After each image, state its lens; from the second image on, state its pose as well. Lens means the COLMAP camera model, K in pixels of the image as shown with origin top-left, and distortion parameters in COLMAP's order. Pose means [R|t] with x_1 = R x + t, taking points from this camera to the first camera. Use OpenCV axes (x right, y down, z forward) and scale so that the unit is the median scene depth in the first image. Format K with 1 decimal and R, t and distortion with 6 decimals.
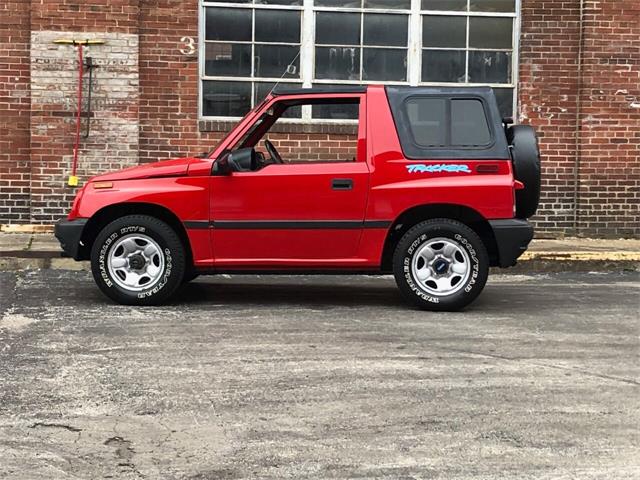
lens RADIAL K [[1338.0, 0, 300.0], [0, 1338.0, 218.8], [0, 0, 1]] dist [0.196230, 0.000000]
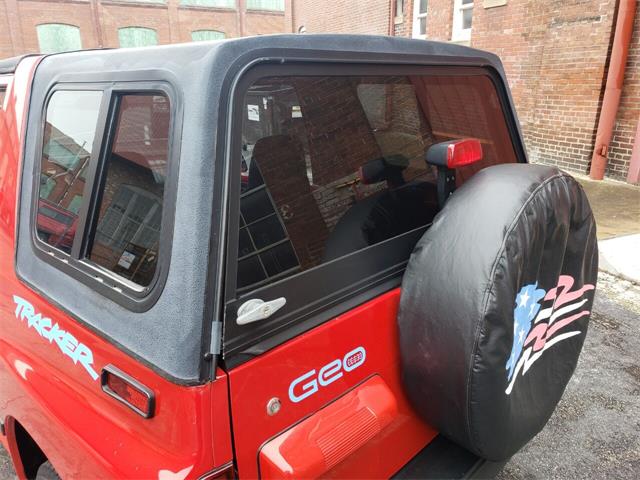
lens RADIAL K [[502.9, 0, 324.2], [0, 502.9, 238.1], [0, 0, 1]] dist [0.011891, 0.018235]
pose [[0.771006, 0.176958, -0.611748, 0.151415], [-0.019231, 0.966649, 0.255381, -0.061512], [0.636538, -0.185135, 0.748695, 0.663892]]
